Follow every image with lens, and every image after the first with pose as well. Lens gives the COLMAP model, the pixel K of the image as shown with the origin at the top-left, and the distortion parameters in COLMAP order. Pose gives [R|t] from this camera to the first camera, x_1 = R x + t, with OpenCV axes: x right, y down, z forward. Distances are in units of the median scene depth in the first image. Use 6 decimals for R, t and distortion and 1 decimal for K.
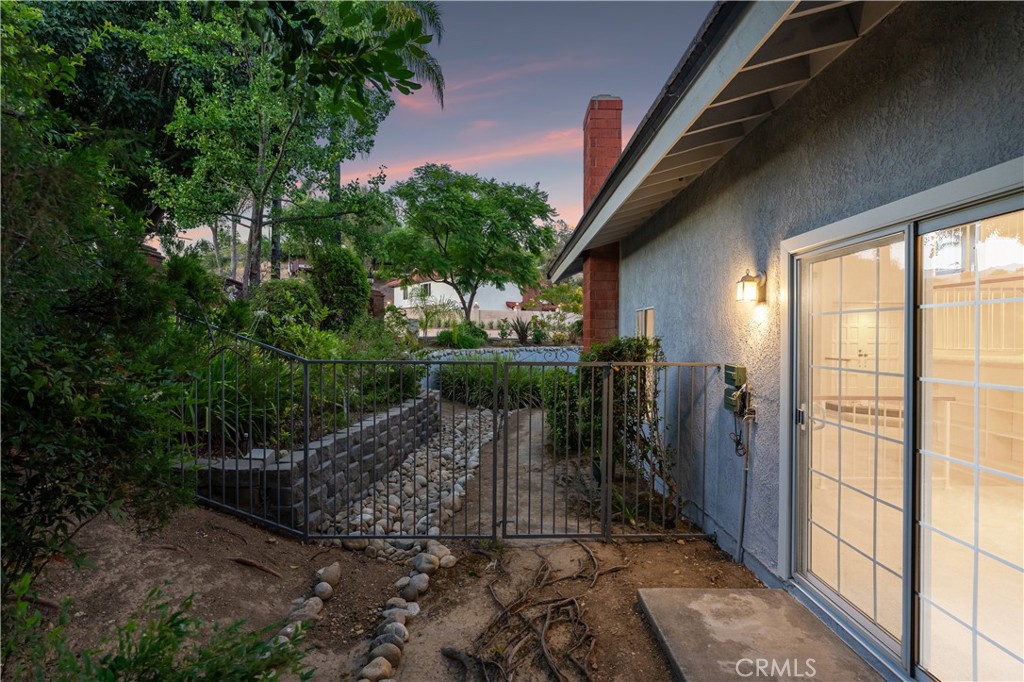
lens RADIAL K [[509.3, 0, 508.7], [0, 509.3, 336.8], [0, 0, 1]] dist [-0.007797, 0.000029]
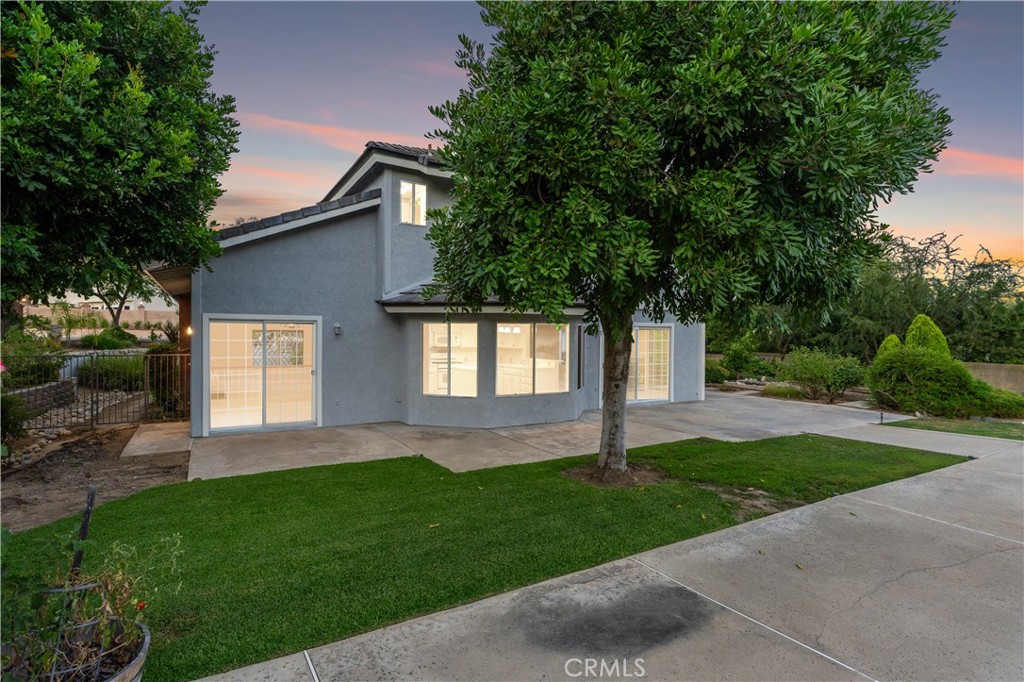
lens RADIAL K [[509.3, 0, 508.7], [0, 509.3, 336.8], [0, 0, 1]] dist [-0.007797, 0.000029]
pose [[0.859059, 0.002922, 0.511869, 0.118509], [-0.005062, 0.999983, 0.002787, -0.016139], [-0.511852, -0.004985, 0.859059, -0.570286]]
